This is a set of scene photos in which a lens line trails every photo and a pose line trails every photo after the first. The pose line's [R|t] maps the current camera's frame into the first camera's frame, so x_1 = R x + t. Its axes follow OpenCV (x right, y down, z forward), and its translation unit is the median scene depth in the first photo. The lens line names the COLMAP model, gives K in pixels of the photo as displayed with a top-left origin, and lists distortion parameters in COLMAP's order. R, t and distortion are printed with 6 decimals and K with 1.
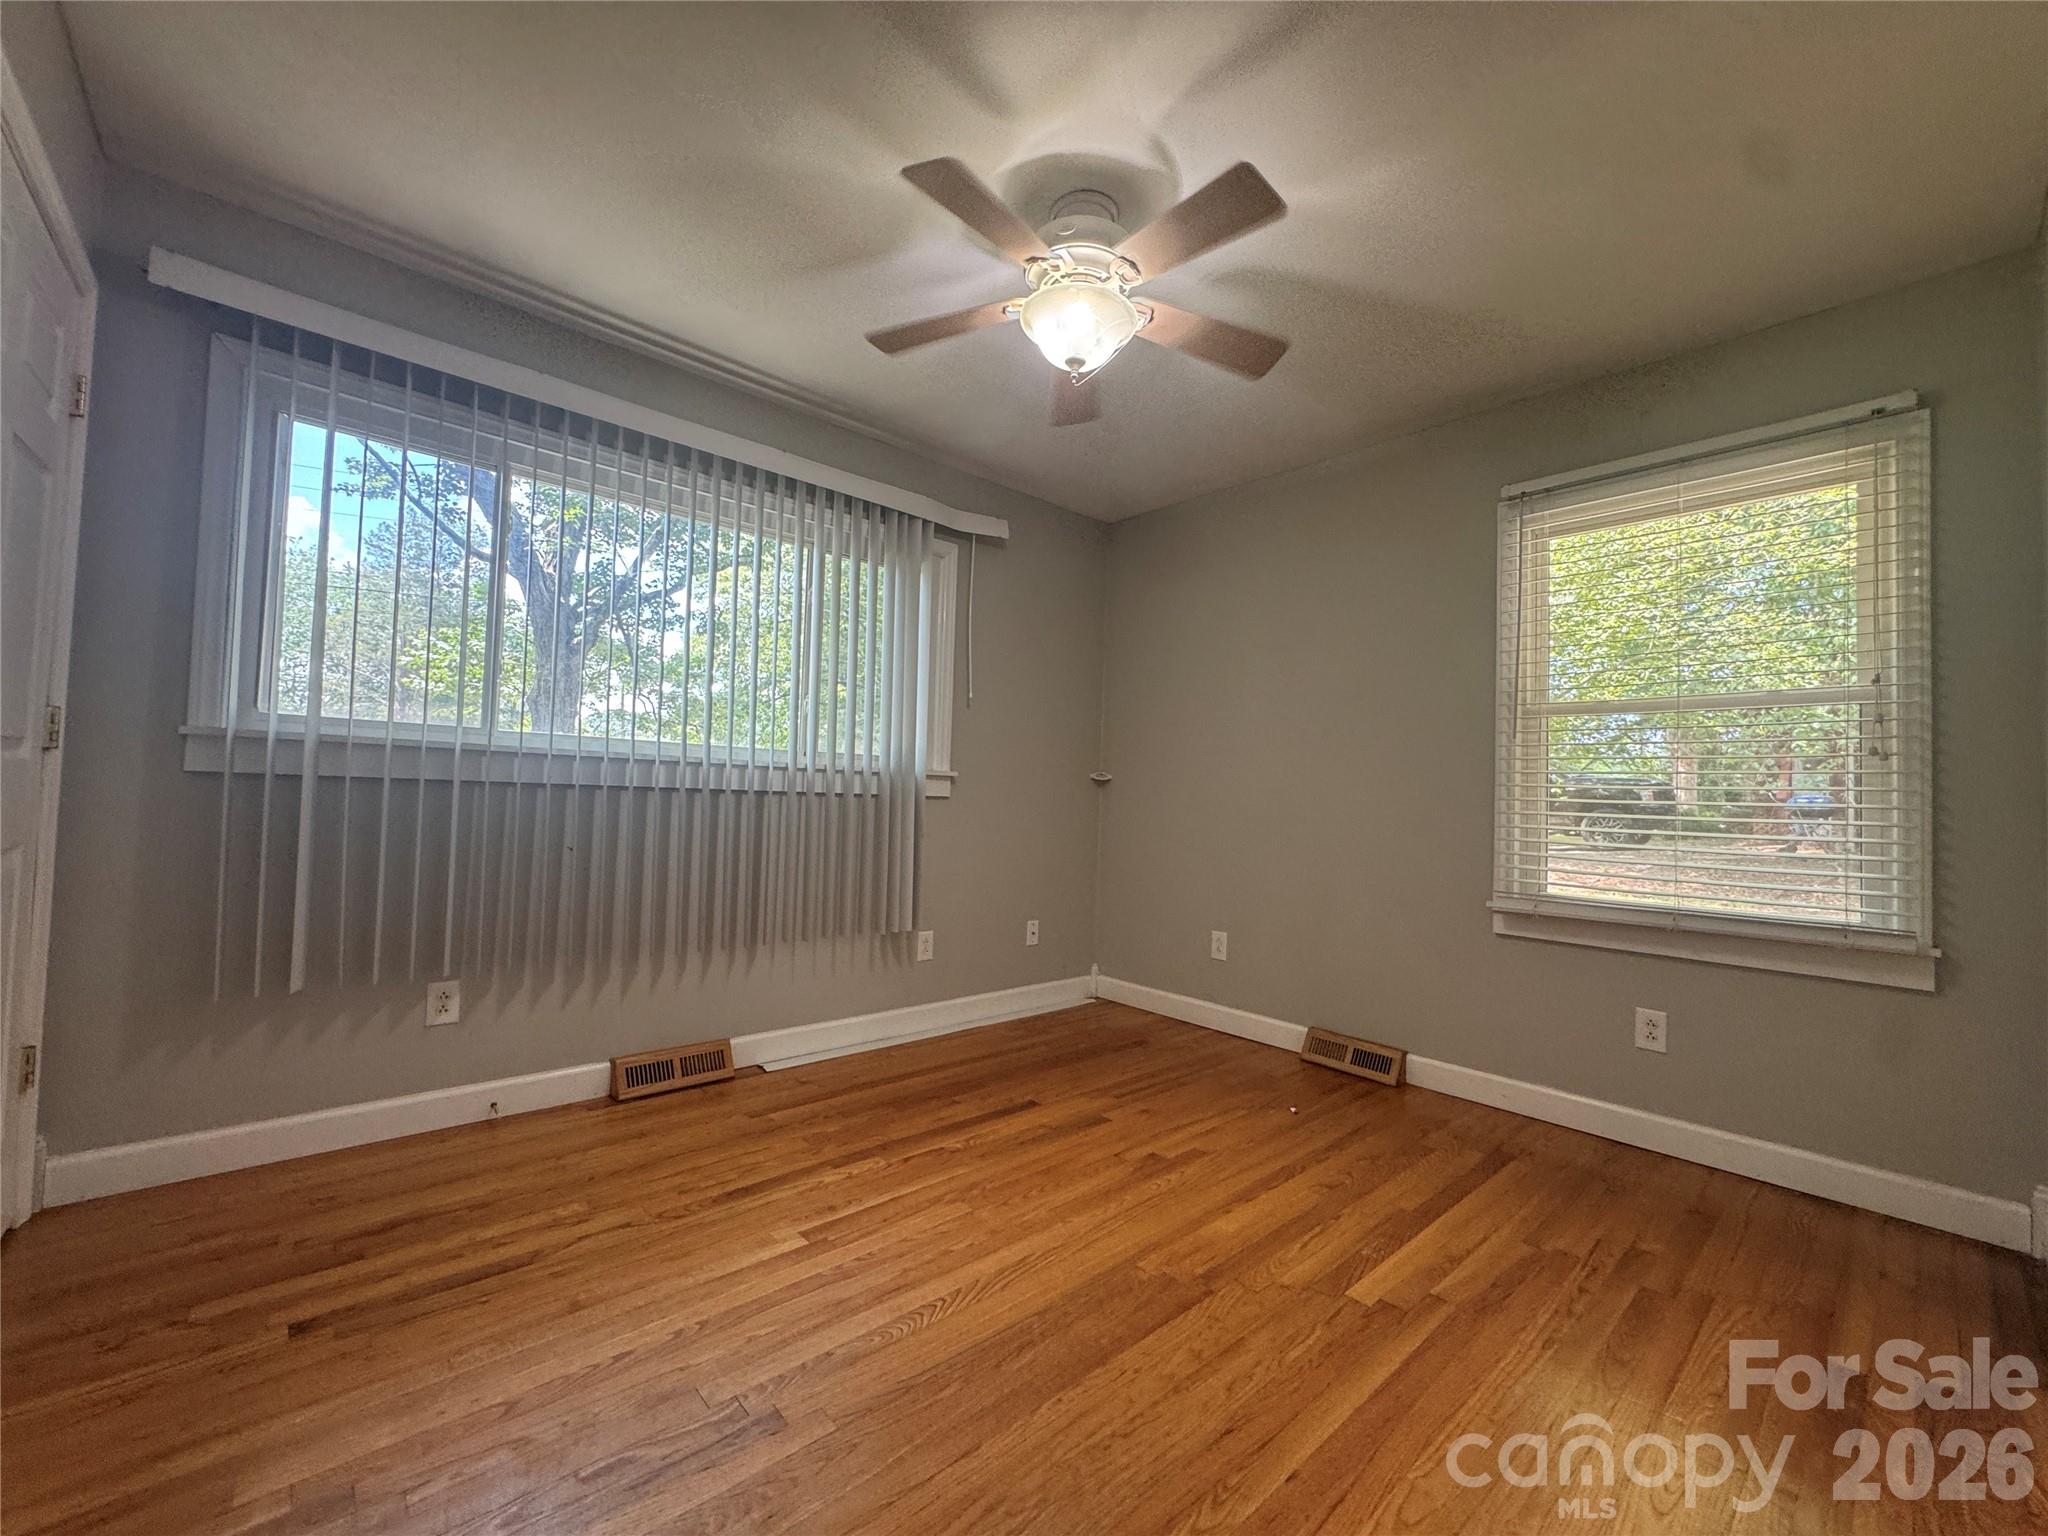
lens RADIAL K [[822.3, 0, 1025.8], [0, 822.3, 767.2], [0, 0, 1]] dist [-0.001594, -0.000186]
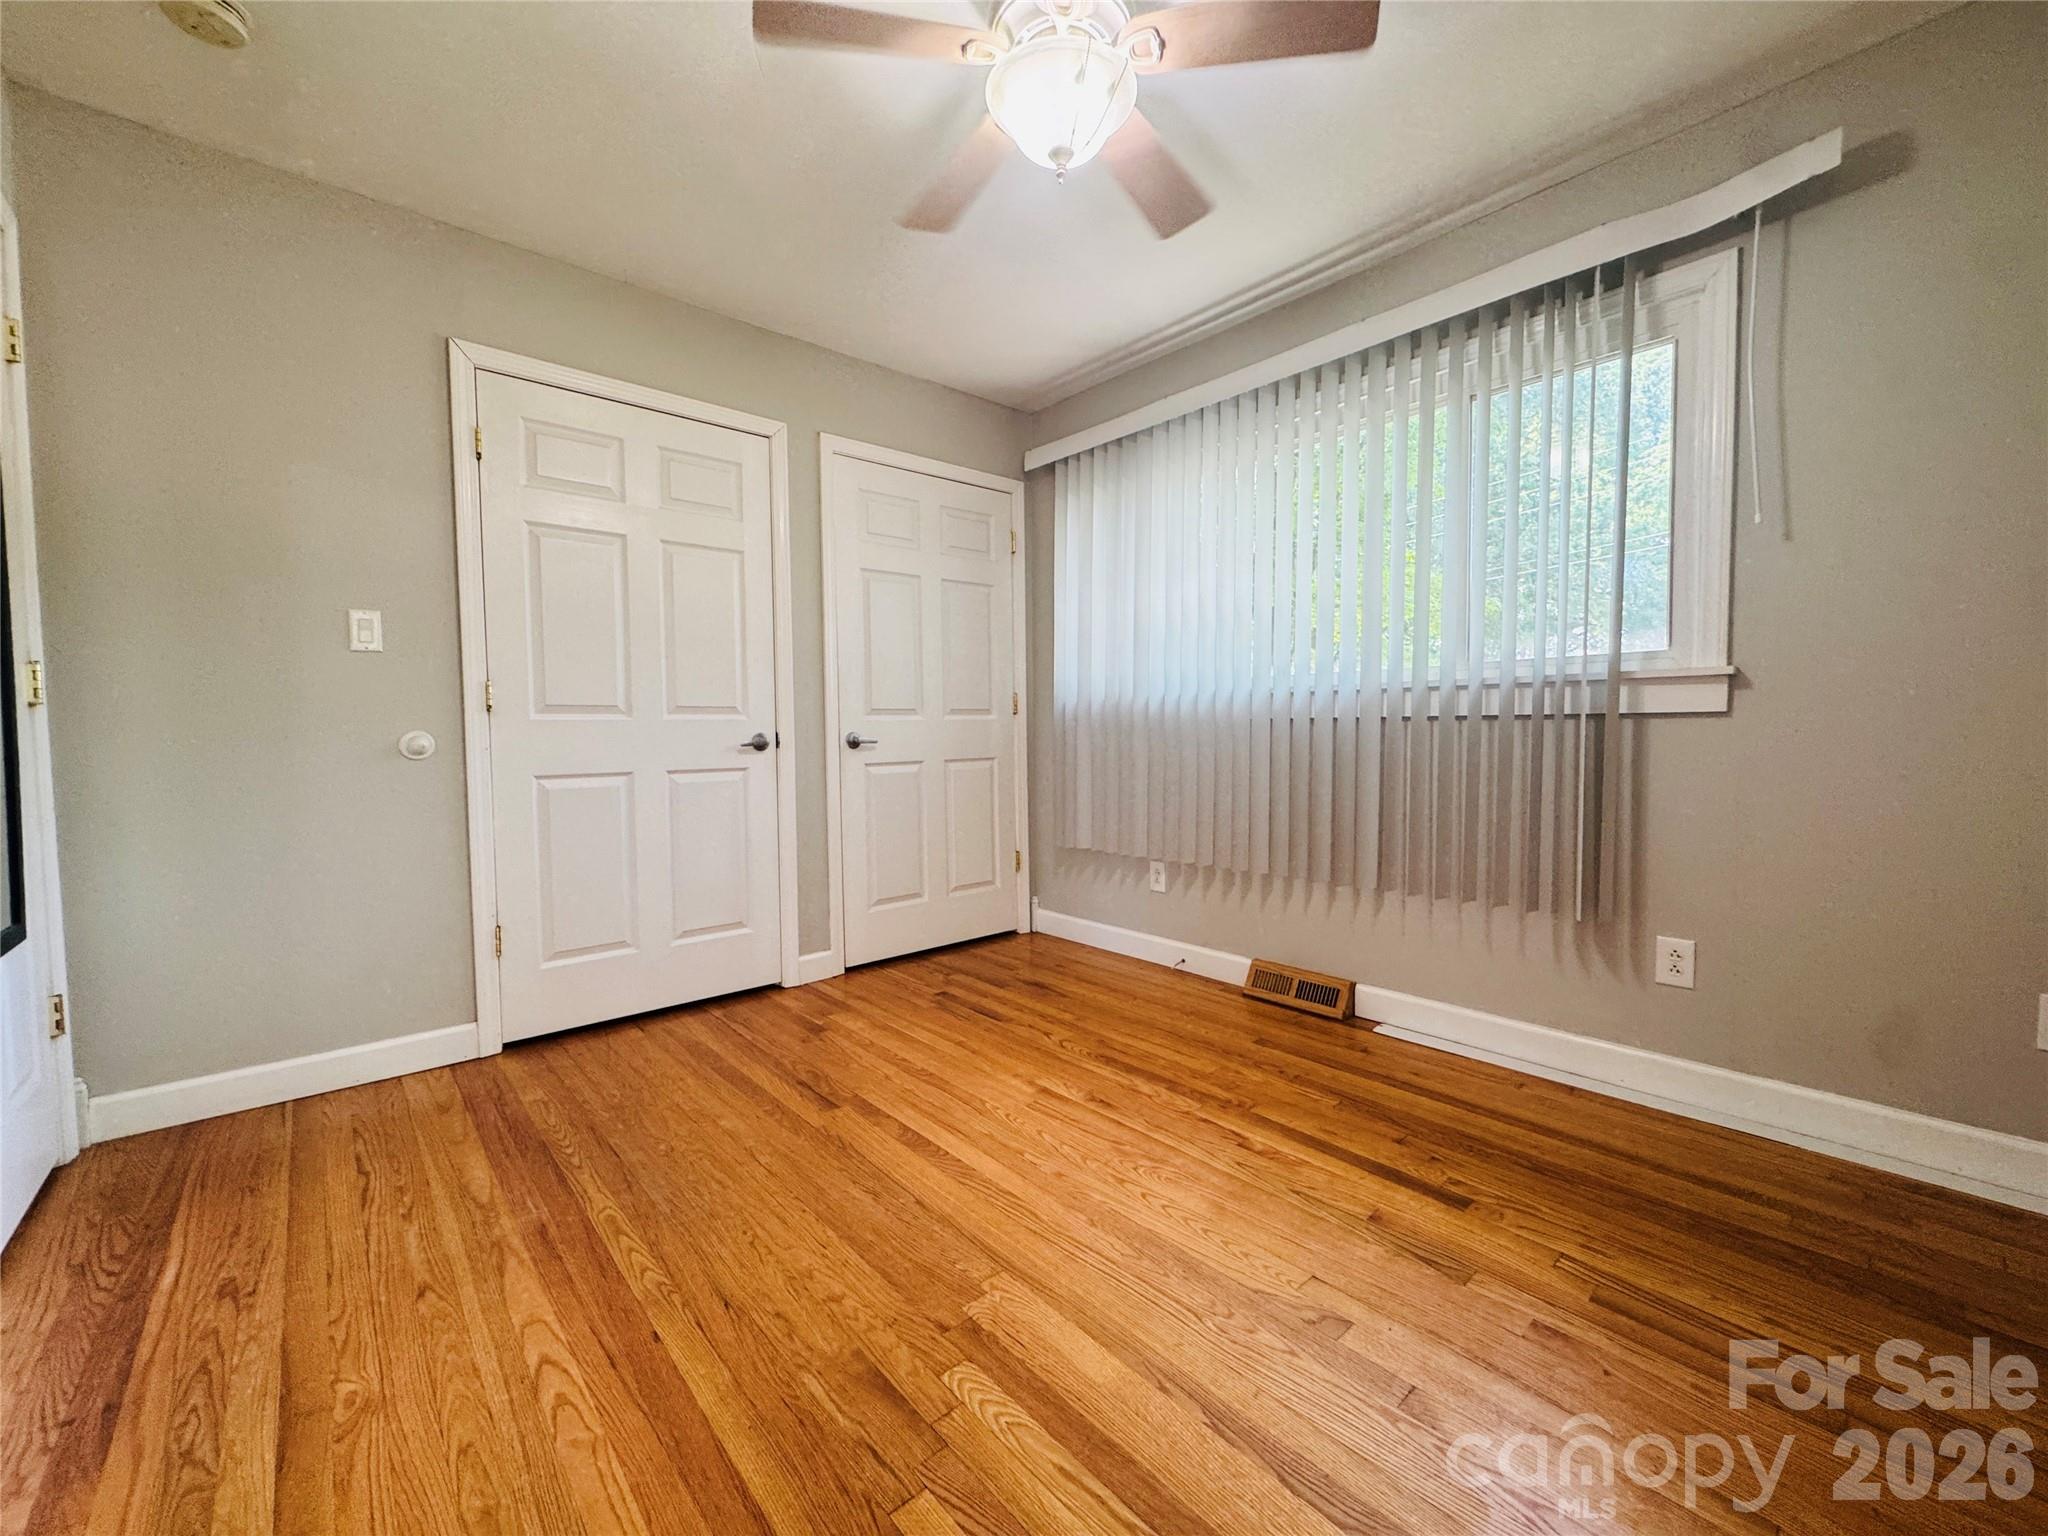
lens RADIAL K [[822.3, 0, 1025.8], [0, 822.3, 767.2], [0, 0, 1]] dist [-0.001594, -0.000186]
pose [[-0.016260, 0.012185, -0.999794, 0.656650], [0.043960, 0.998968, 0.011460, 0.063540], [0.998901, -0.043765, -0.016779, 0.730630]]
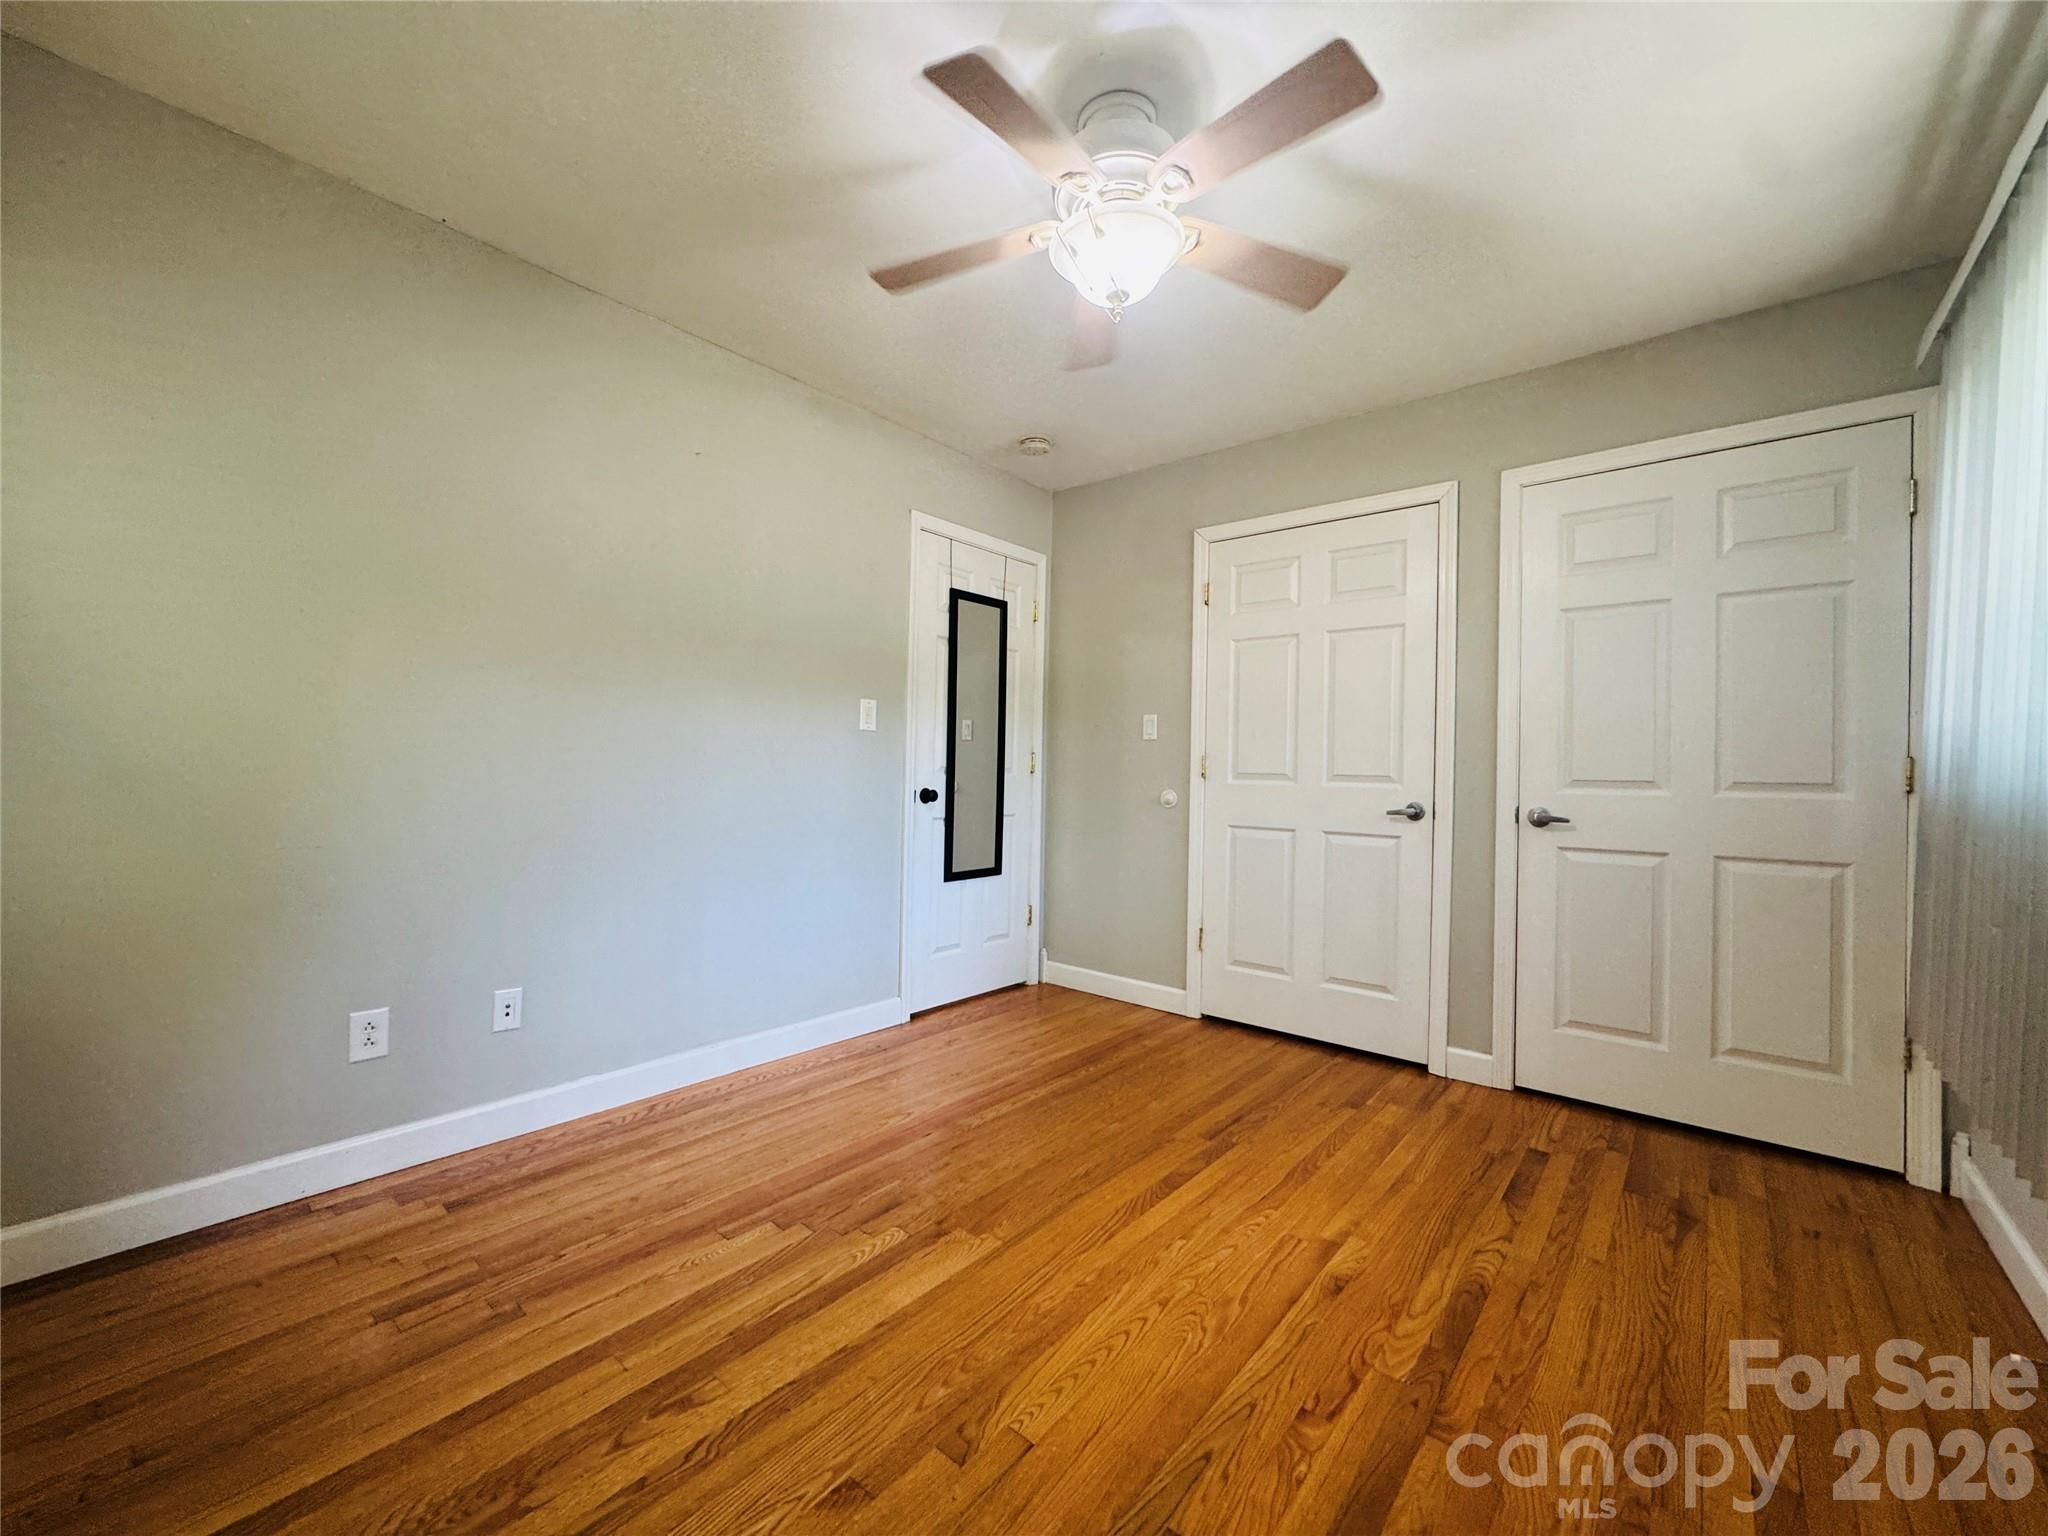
lens RADIAL K [[822.3, 0, 1025.8], [0, 822.3, 767.2], [0, 0, 1]] dist [-0.001594, -0.000186]
pose [[-0.989902, -0.054747, -0.130757, 0.189369], [-0.049683, 0.997895, -0.041689, 0.037776], [0.132764, -0.034772, -0.990538, 1.408664]]
